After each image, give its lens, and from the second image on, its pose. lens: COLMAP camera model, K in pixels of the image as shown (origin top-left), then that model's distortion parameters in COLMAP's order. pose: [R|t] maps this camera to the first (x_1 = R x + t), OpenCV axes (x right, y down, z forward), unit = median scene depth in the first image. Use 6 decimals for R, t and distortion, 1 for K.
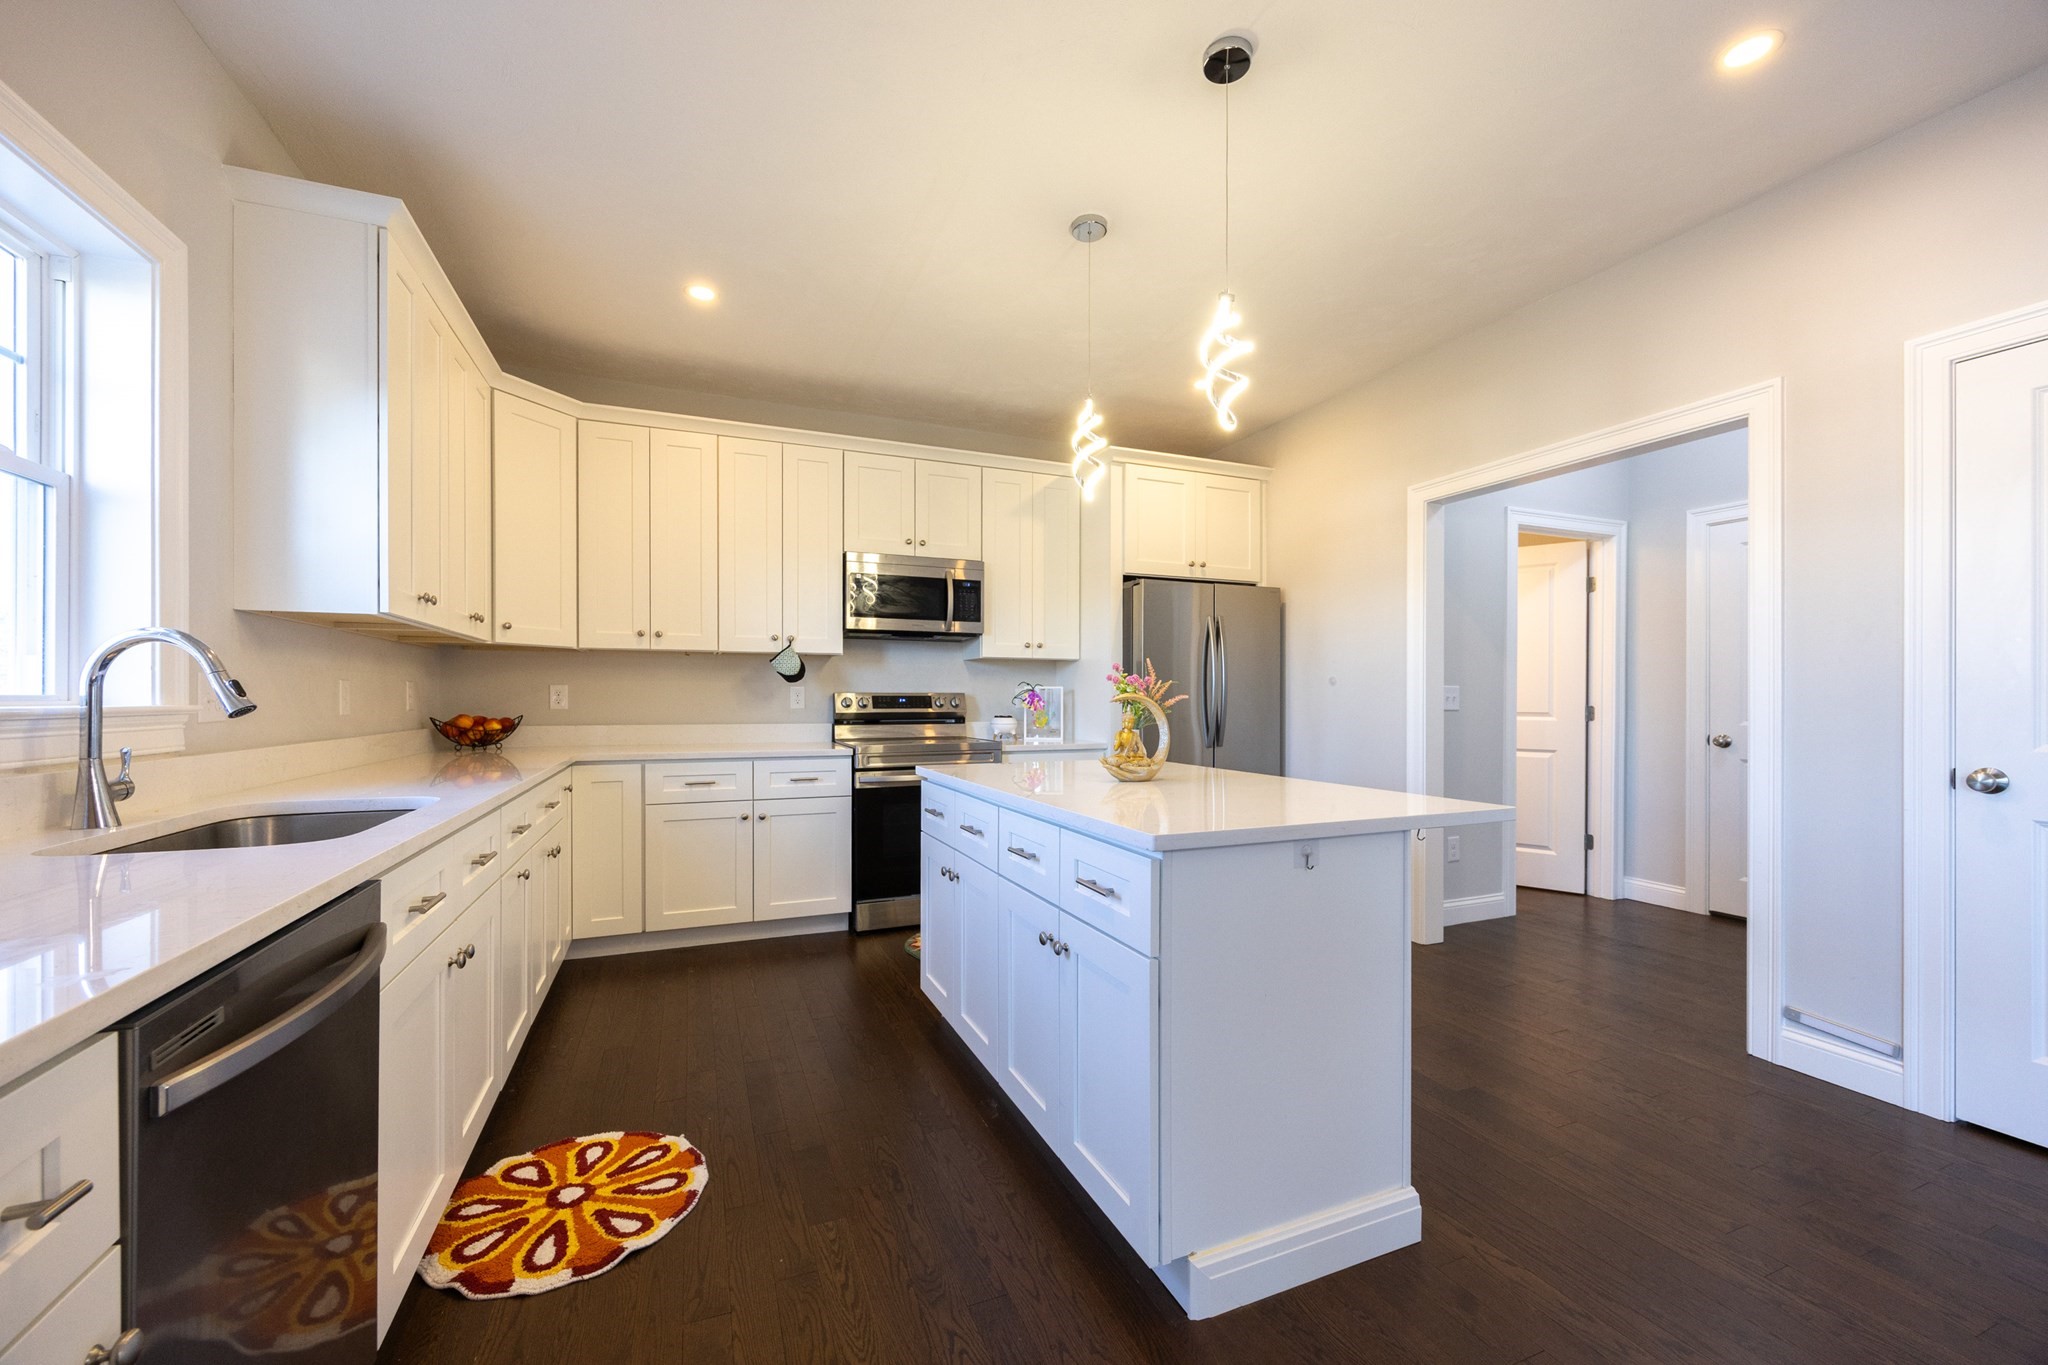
lens RADIAL K [[799.2, 0, 1018.1], [0, 799.2, 699.3], [0, 0, 1]] dist [-0.003462, -0.000254]
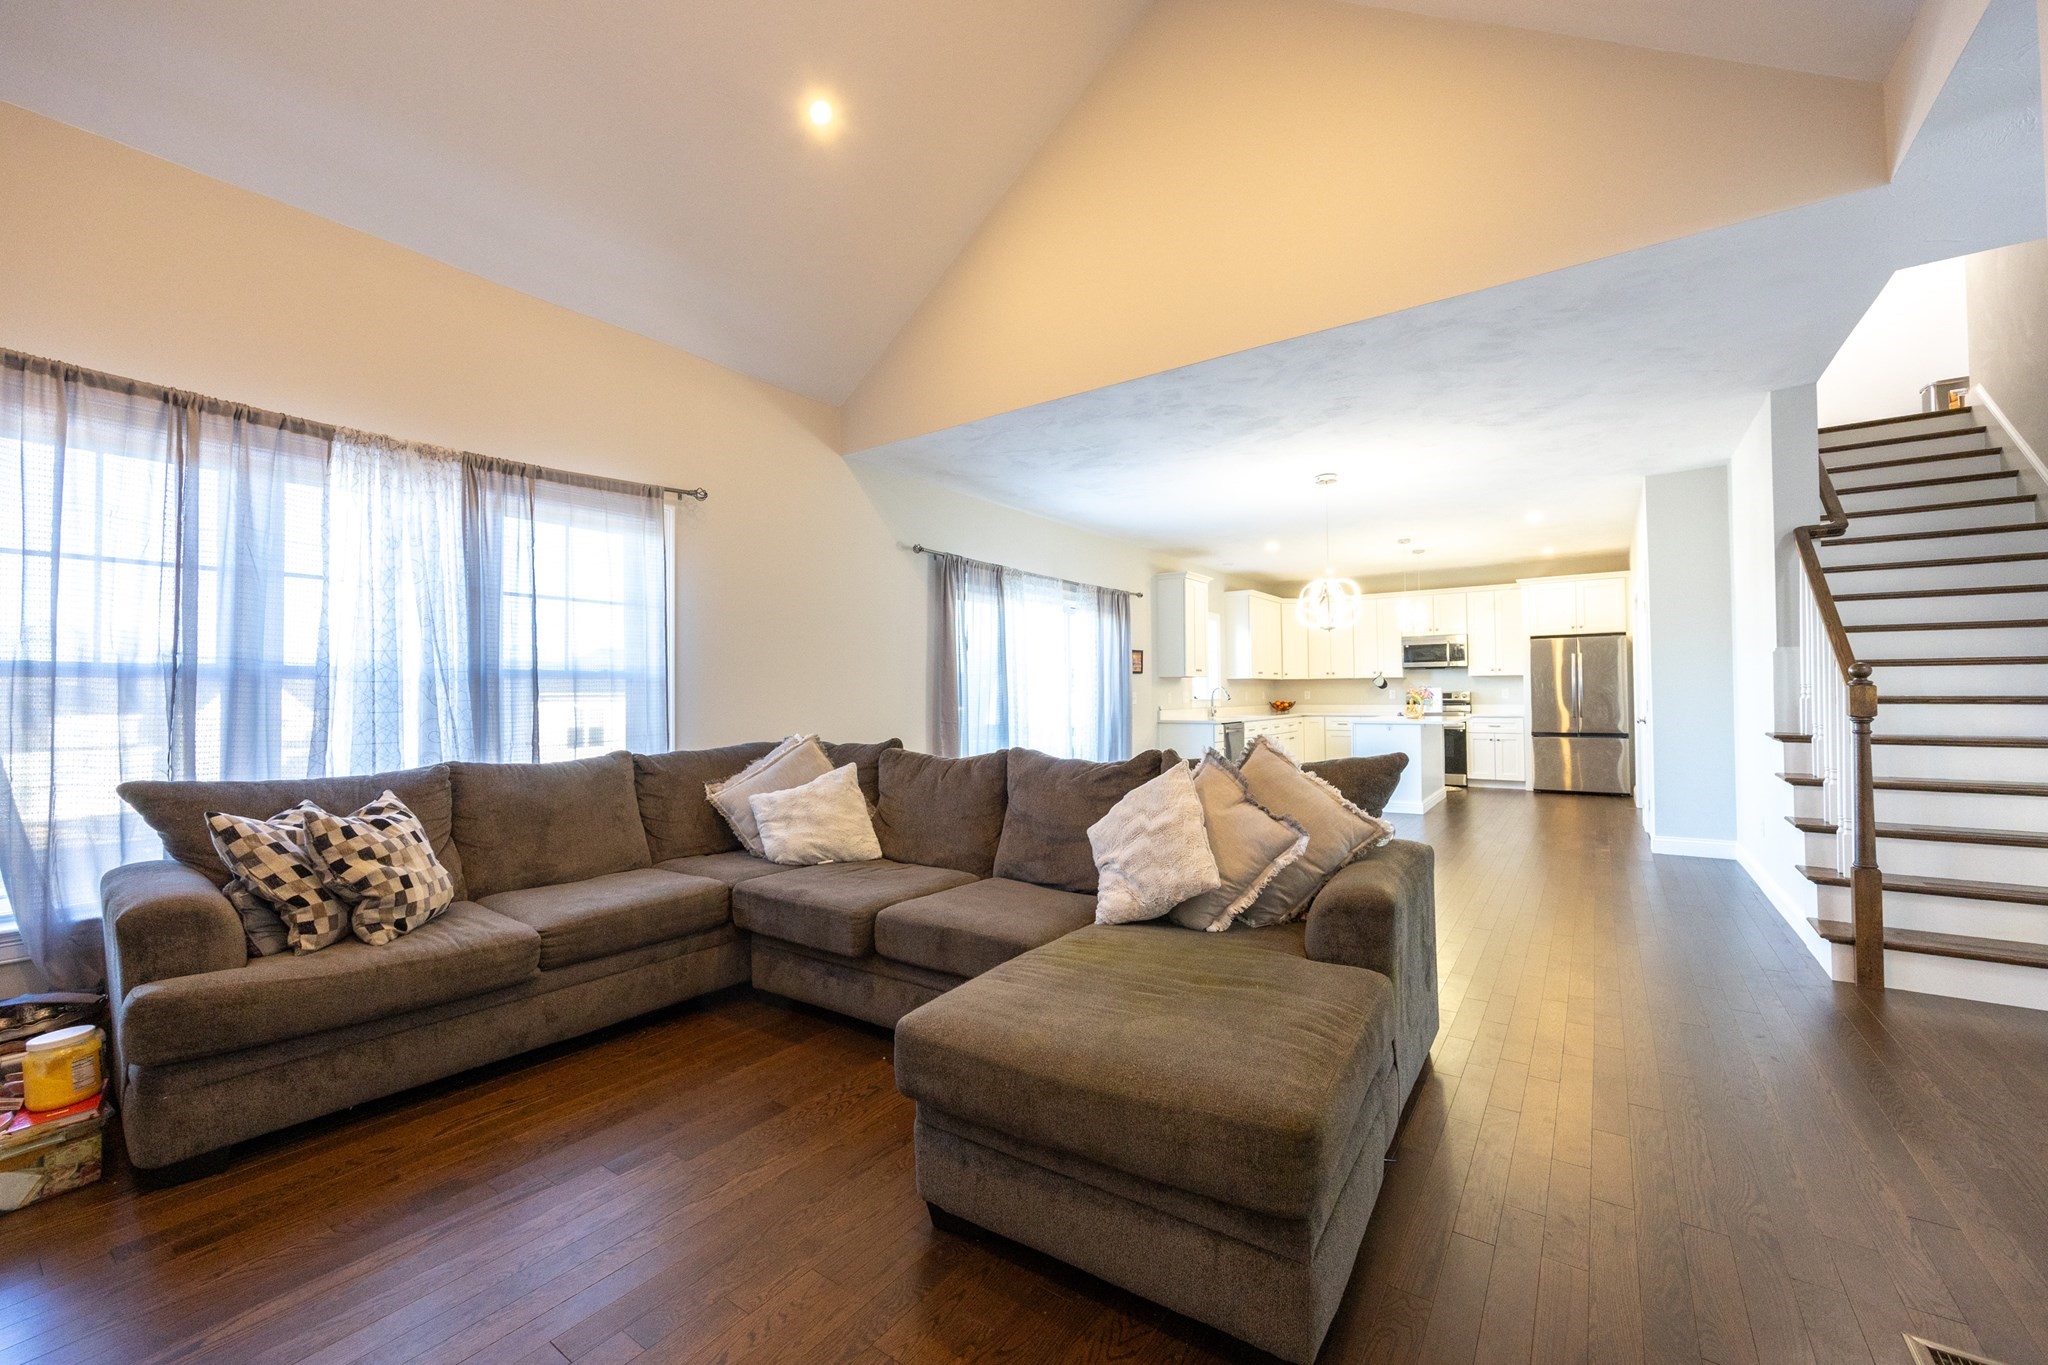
lens RADIAL K [[799.2, 0, 1029.4], [0, 799.2, 678.5], [0, 0, 1]] dist [-0.003462, -0.000254]
pose [[0.530949, -0.021918, -0.847121, 1.277188], [0.010272, 0.999758, -0.019429, -0.014529], [0.847342, 0.001615, 0.531045, -1.335431]]
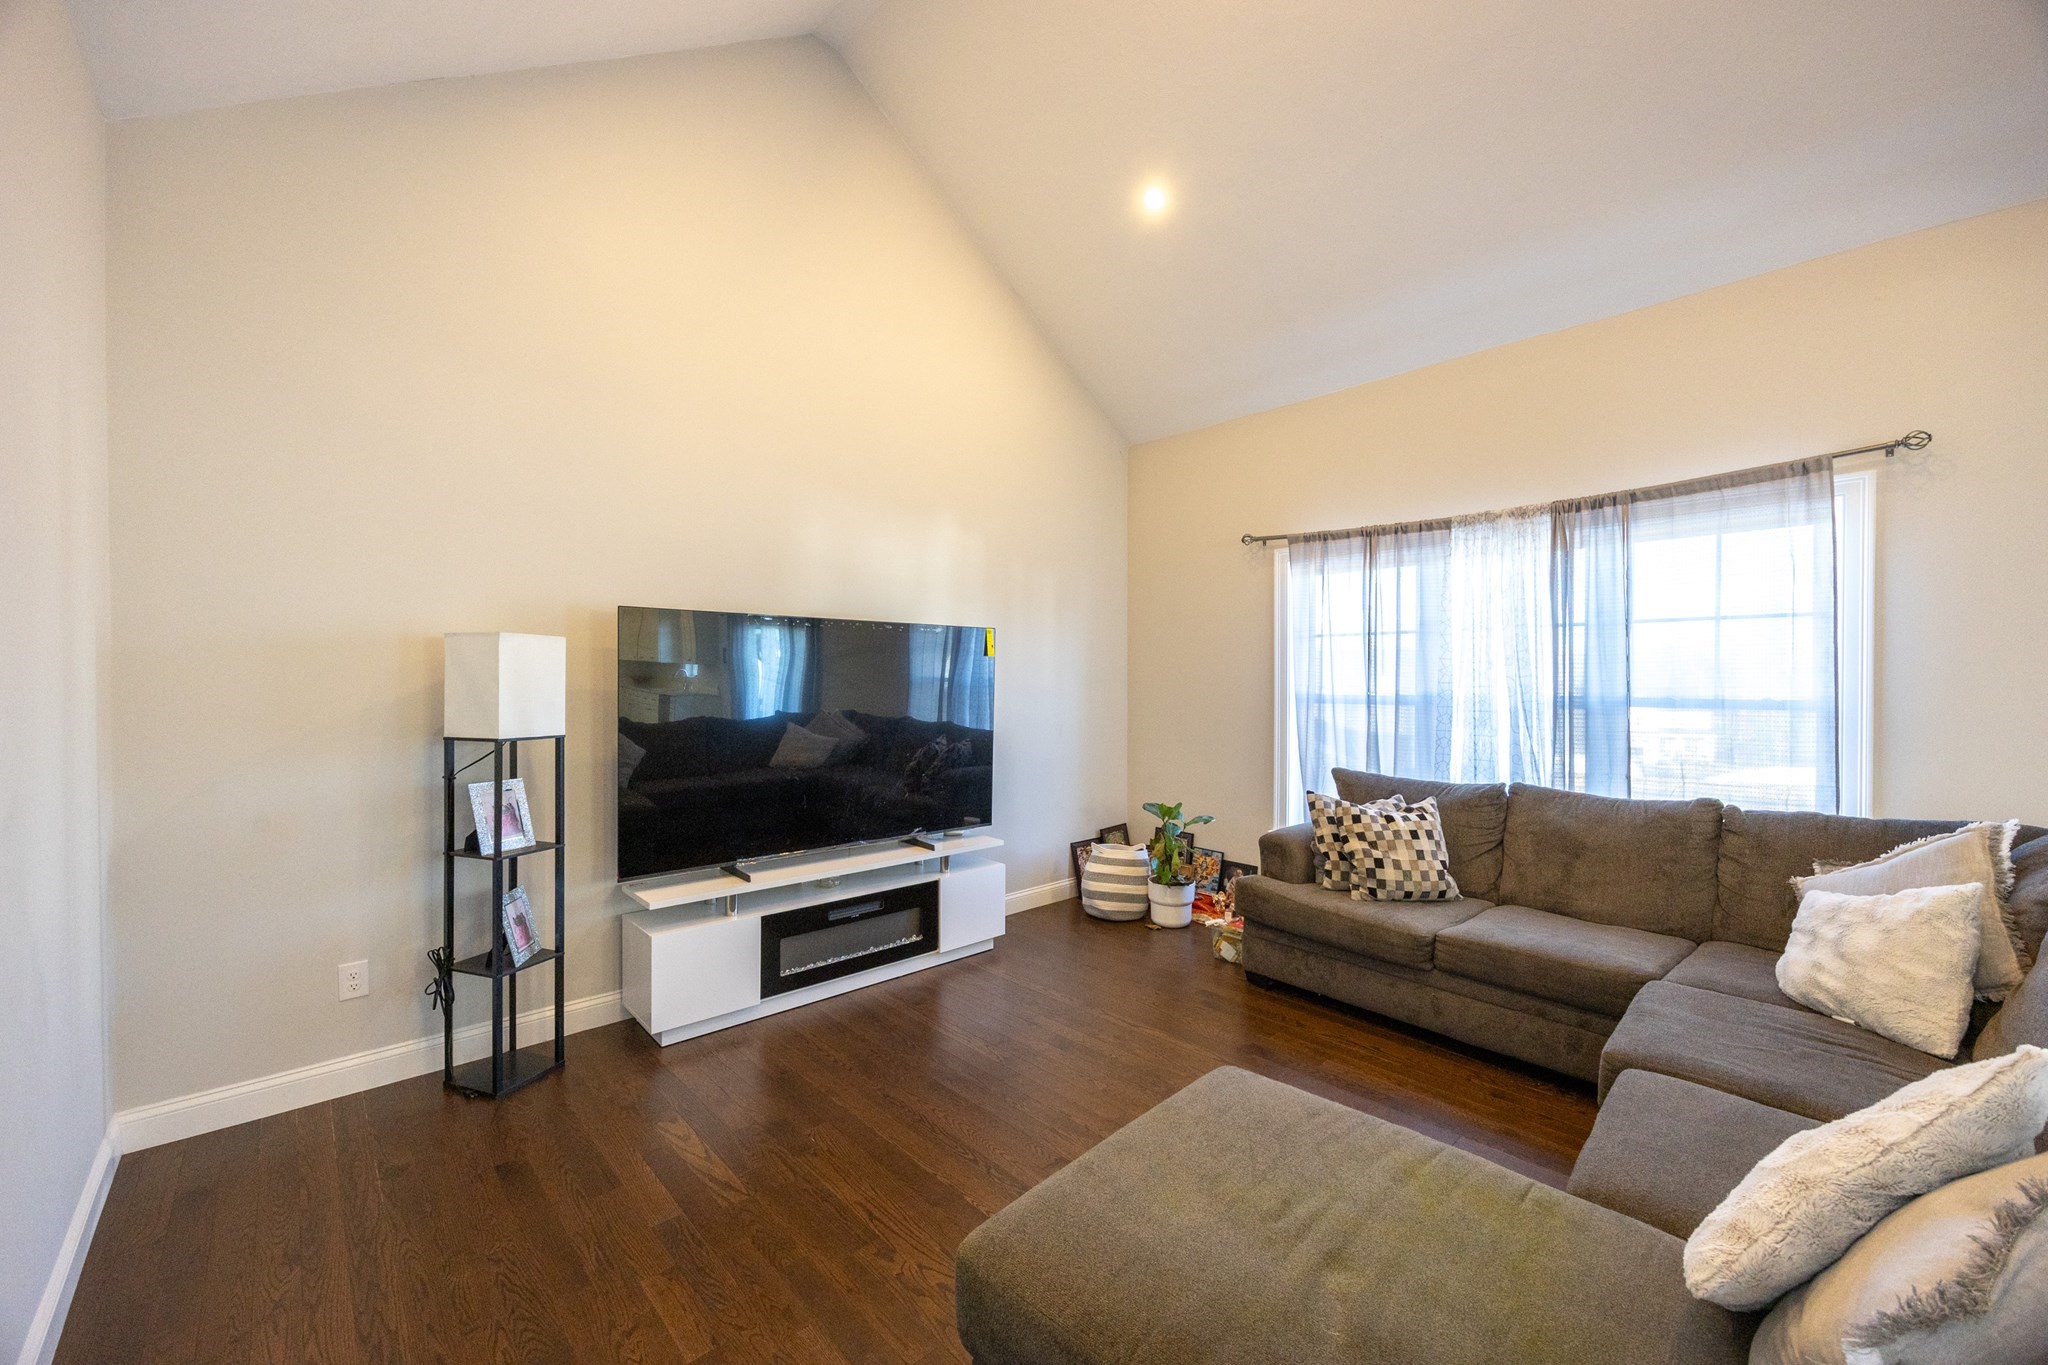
lens RADIAL K [[799.2, 0, 1020.3], [0, 799.2, 685.5], [0, 0, 1]] dist [-0.003462, -0.000254]
pose [[-0.937470, -0.002220, -0.348059, 1.156354], [-0.003406, 0.999990, 0.002795, -0.061486], [0.348049, 0.003806, -0.937468, -0.784423]]
